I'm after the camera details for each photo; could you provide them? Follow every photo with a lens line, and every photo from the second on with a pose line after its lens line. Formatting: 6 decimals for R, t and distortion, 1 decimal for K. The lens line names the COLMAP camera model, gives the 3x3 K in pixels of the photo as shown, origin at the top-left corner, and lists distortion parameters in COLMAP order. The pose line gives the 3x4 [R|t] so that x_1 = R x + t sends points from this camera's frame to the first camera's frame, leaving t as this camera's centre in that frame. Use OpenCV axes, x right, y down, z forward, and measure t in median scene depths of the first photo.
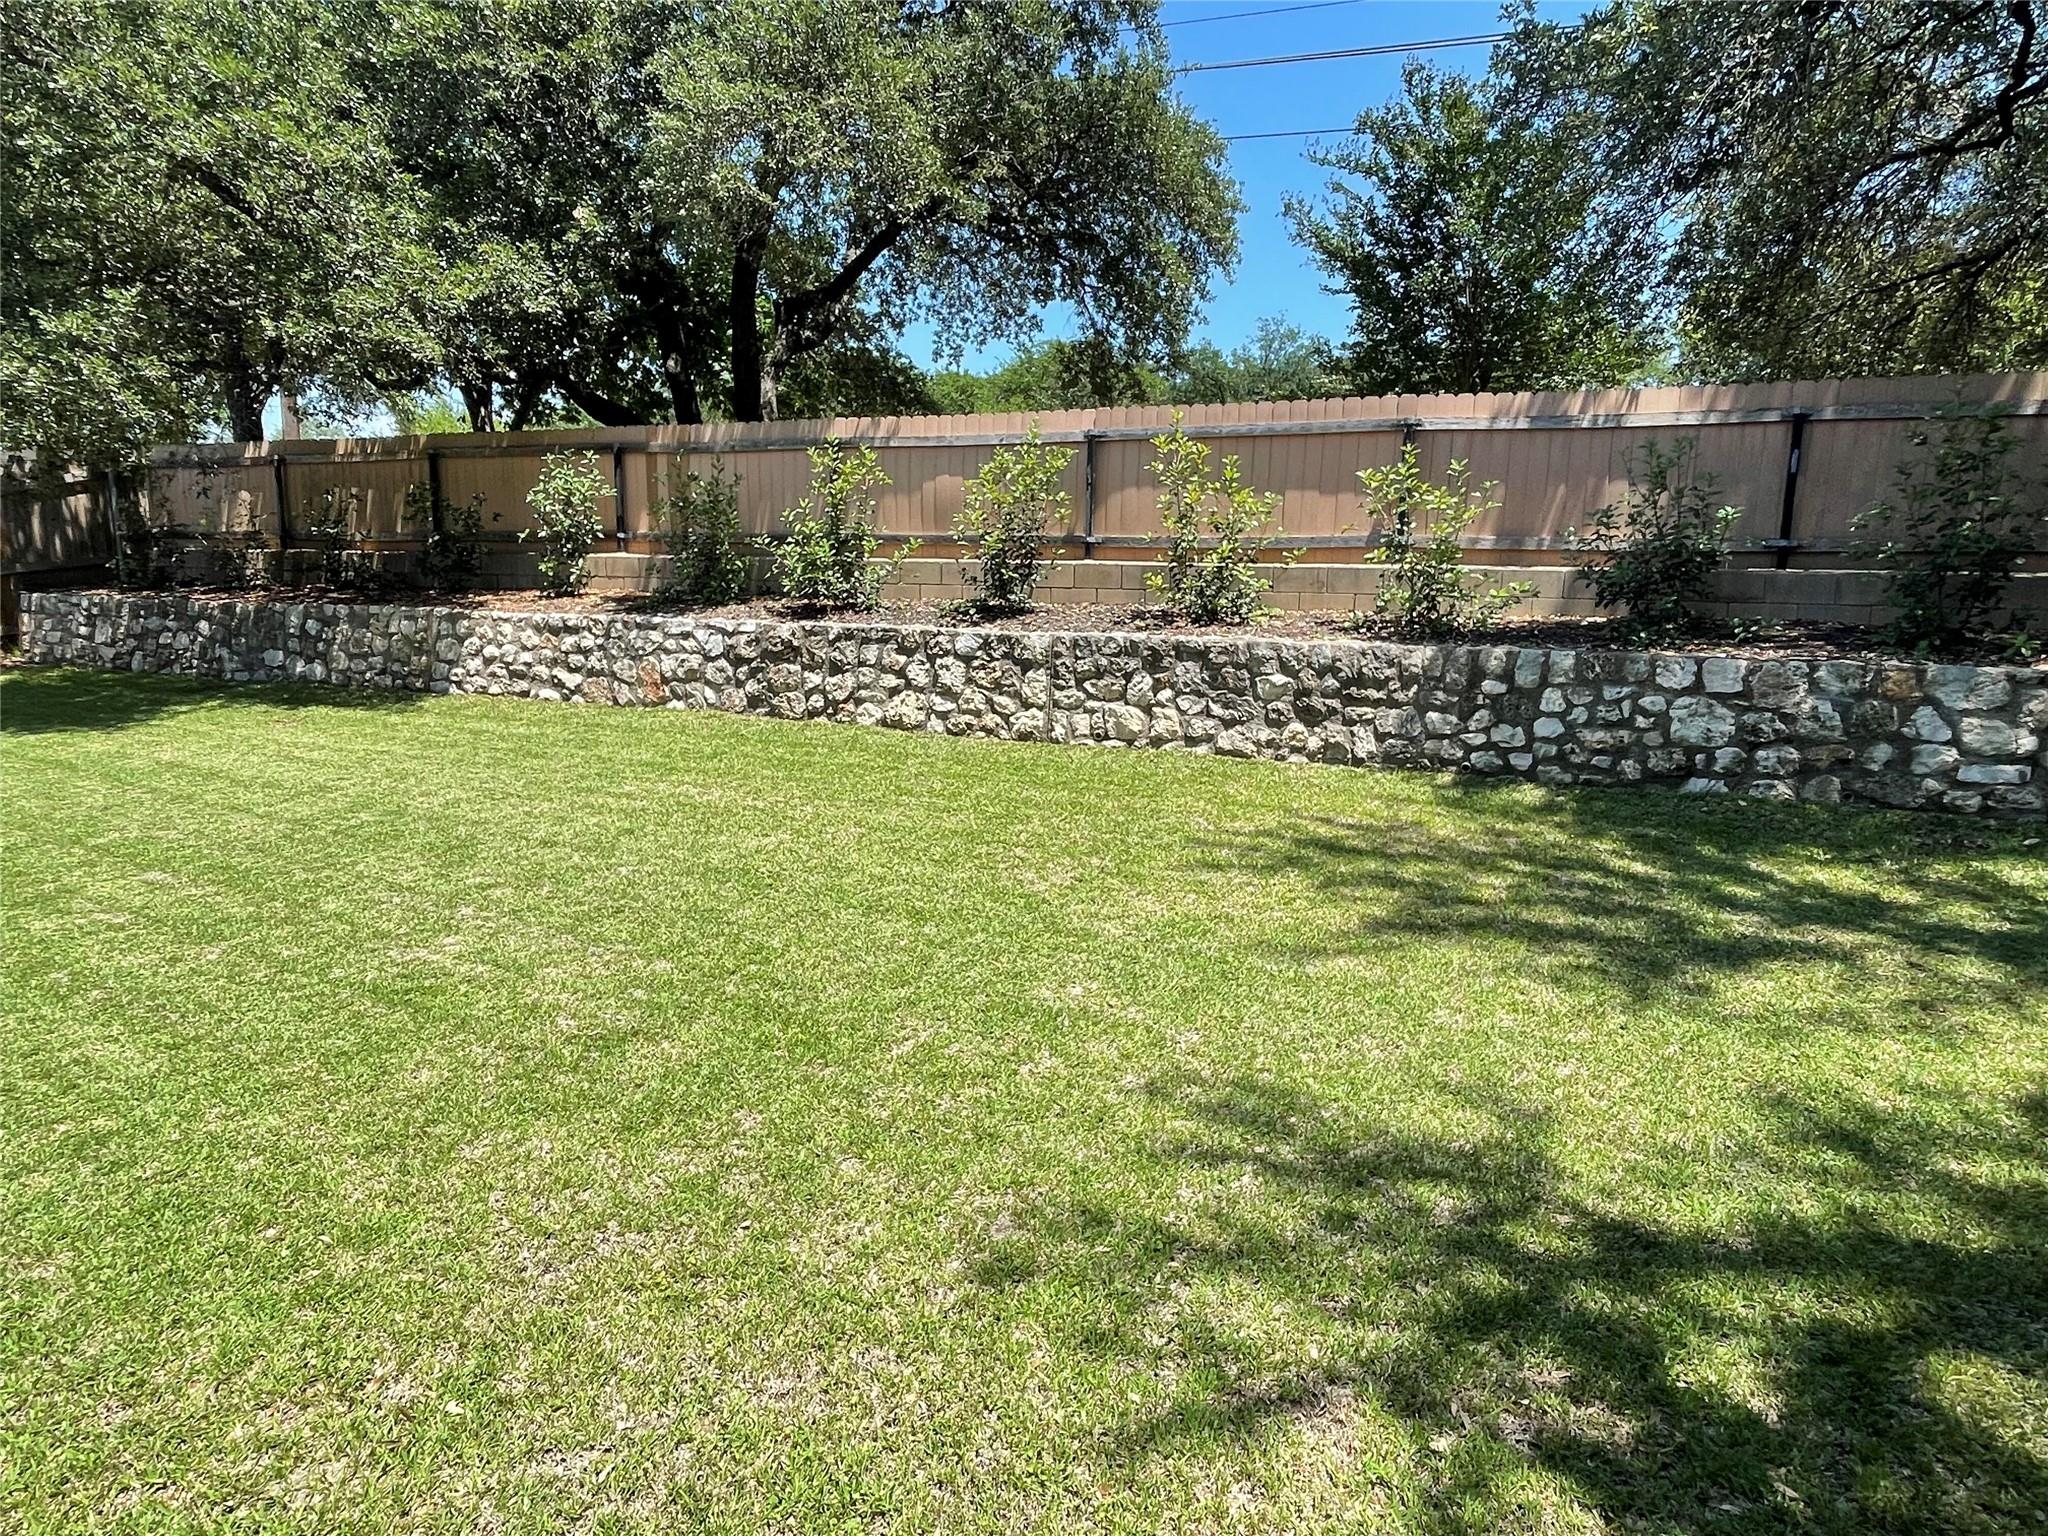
lens RADIAL K [[1205.9, 0, 1016.5], [0, 1205.9, 783.7], [0, 0, 1]] dist [-0.000993, 0.000872]
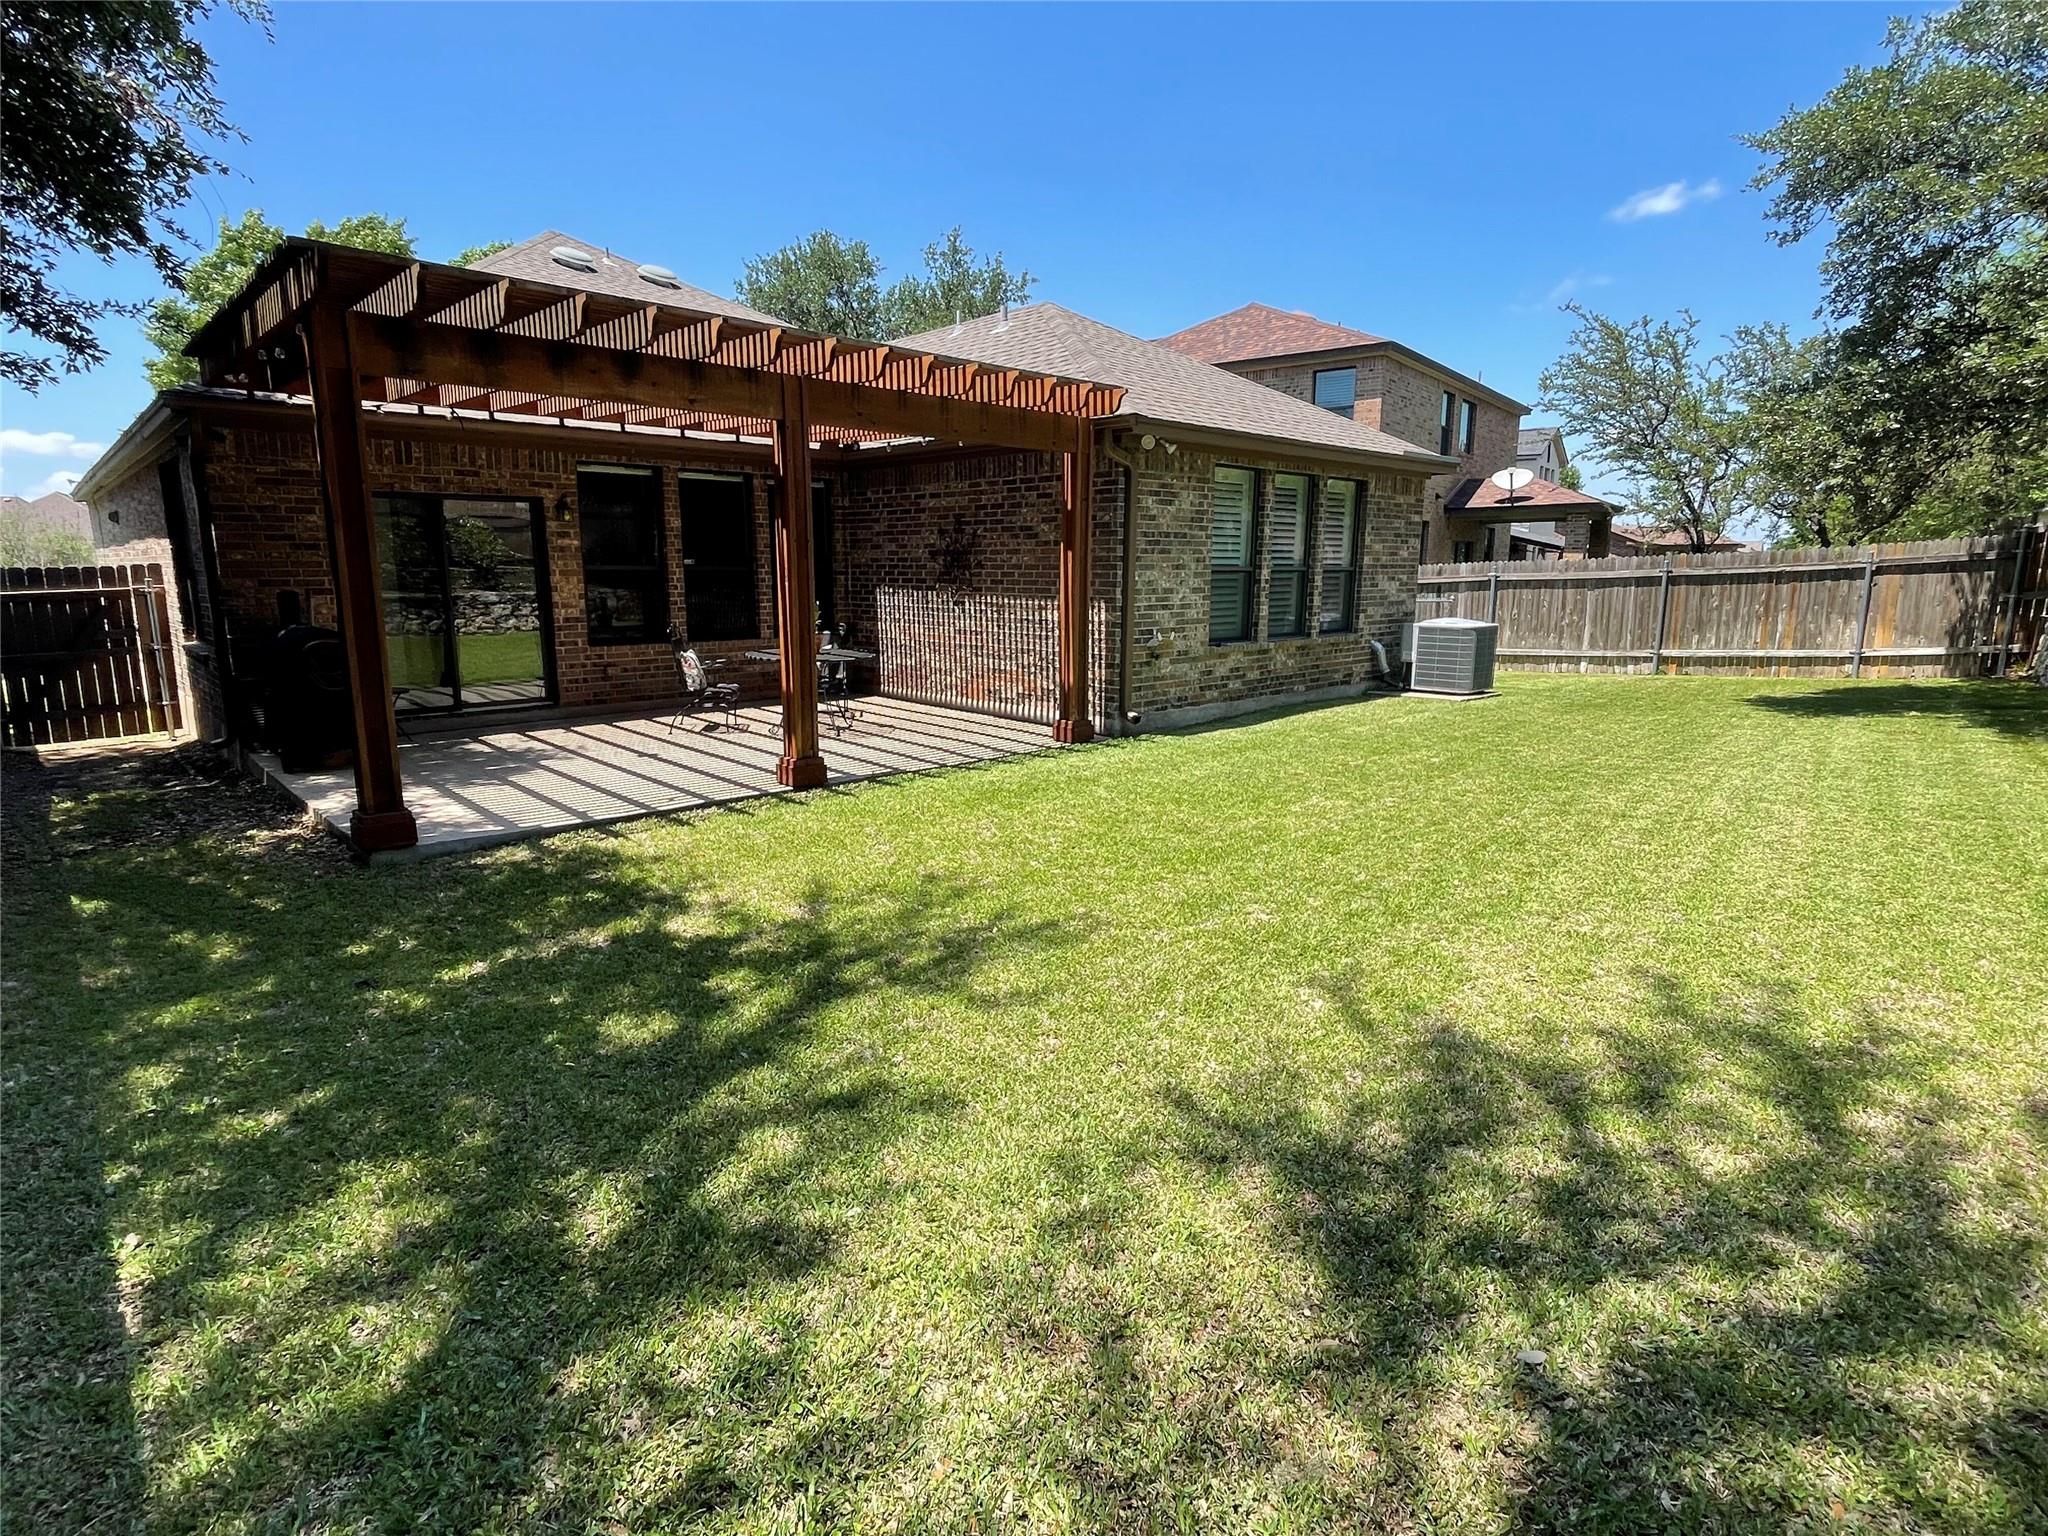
lens RADIAL K [[1012.2, 0, 1020.2], [0, 1012.2, 791.3], [0, 0, 1]] dist [0.019073, -0.000511]
pose [[-0.241456, 0.198581, -0.949876, 0.569718], [-0.190668, 0.950050, 0.247085, -0.086707], [0.951496, 0.240772, -0.191532, 0.482628]]
